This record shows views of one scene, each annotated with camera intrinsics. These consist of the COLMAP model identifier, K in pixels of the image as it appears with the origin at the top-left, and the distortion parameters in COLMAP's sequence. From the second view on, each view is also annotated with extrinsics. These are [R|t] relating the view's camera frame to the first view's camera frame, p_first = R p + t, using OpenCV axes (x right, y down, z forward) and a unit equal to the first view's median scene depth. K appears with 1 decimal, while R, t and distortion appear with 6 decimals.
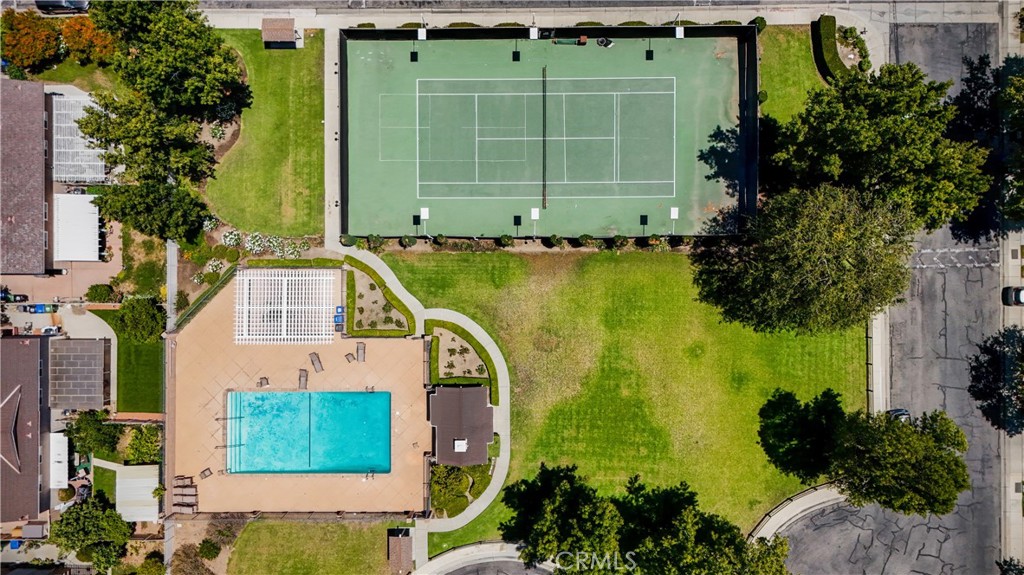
lens RADIAL K [[761.7, 0, 512.0], [0, 761.7, 287.5], [0, 0, 1]] dist [0.035375, -0.001936]
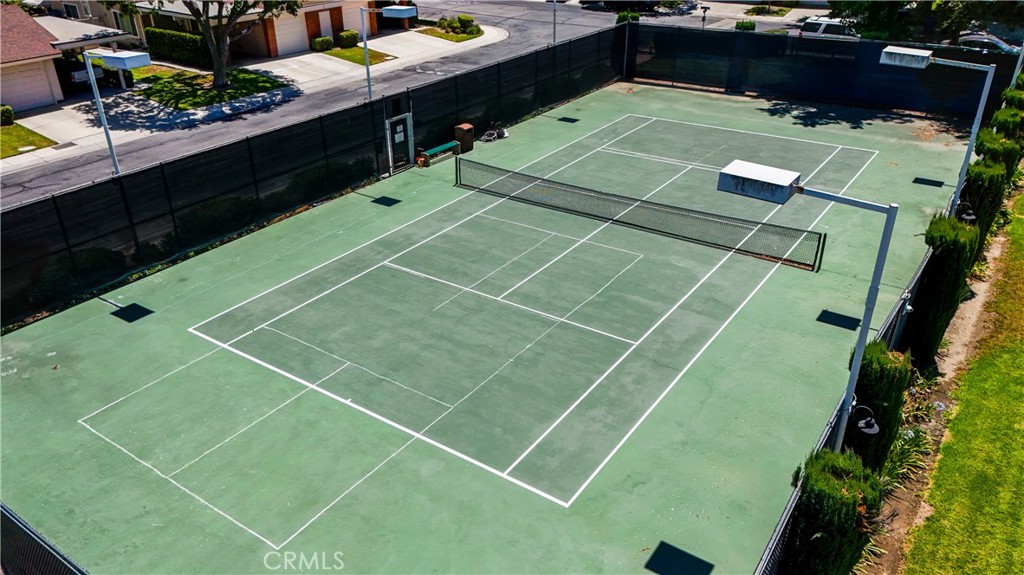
lens RADIAL K [[761.7, 0, 512.0], [0, 761.7, 287.5], [0, 0, 1]] dist [0.035375, -0.001936]
pose [[0.575515, -0.366261, 0.731188, -0.250189], [0.817689, 0.271854, -0.507424, -0.050190], [-0.012927, 0.889915, 0.455944, 0.873653]]
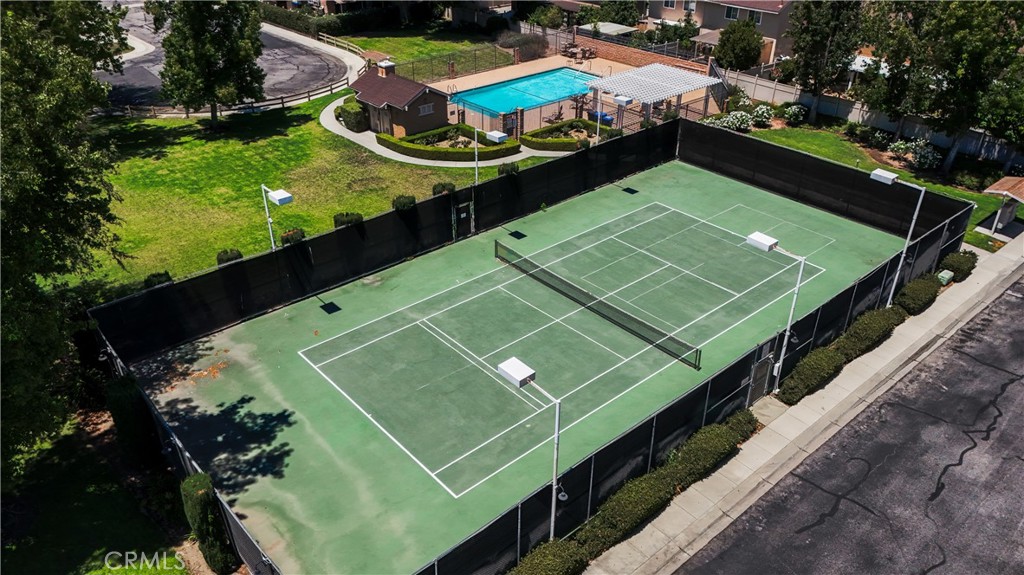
lens RADIAL K [[761.7, 0, 512.0], [0, 761.7, 287.5], [0, 0, 1]] dist [0.035375, -0.001936]
pose [[-0.750989, 0.352480, -0.558367, 0.360872], [-0.659978, -0.373667, 0.651769, -0.493808], [0.021093, 0.857981, 0.513249, 0.732372]]
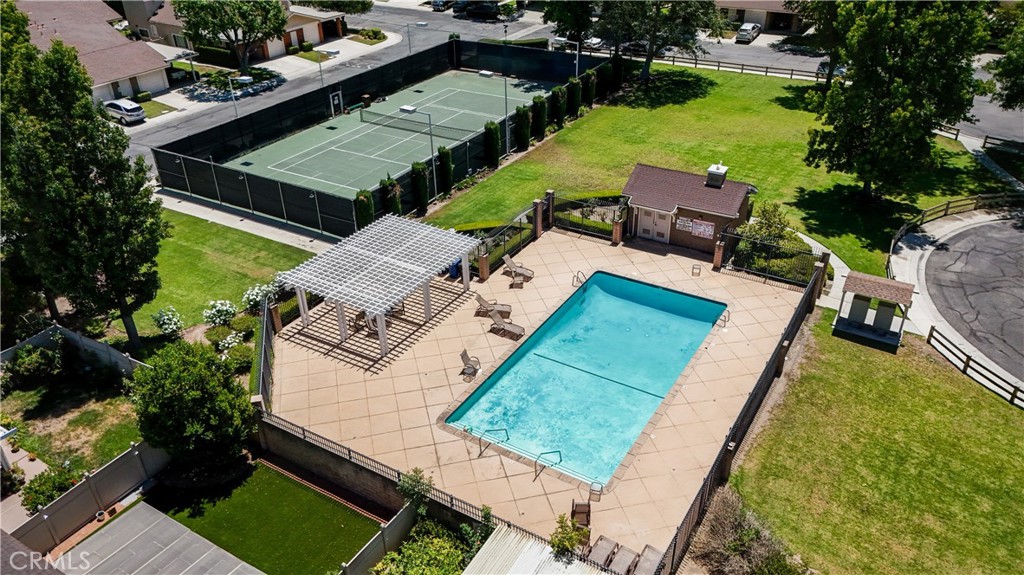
lens RADIAL K [[761.7, 0, 512.0], [0, 761.7, 287.5], [0, 0, 1]] dist [0.035375, -0.001936]
pose [[0.521895, -0.423421, 0.740500, -0.653703], [0.853004, 0.262268, -0.451221, 0.356439], [-0.003153, 0.867139, 0.498056, 0.711384]]
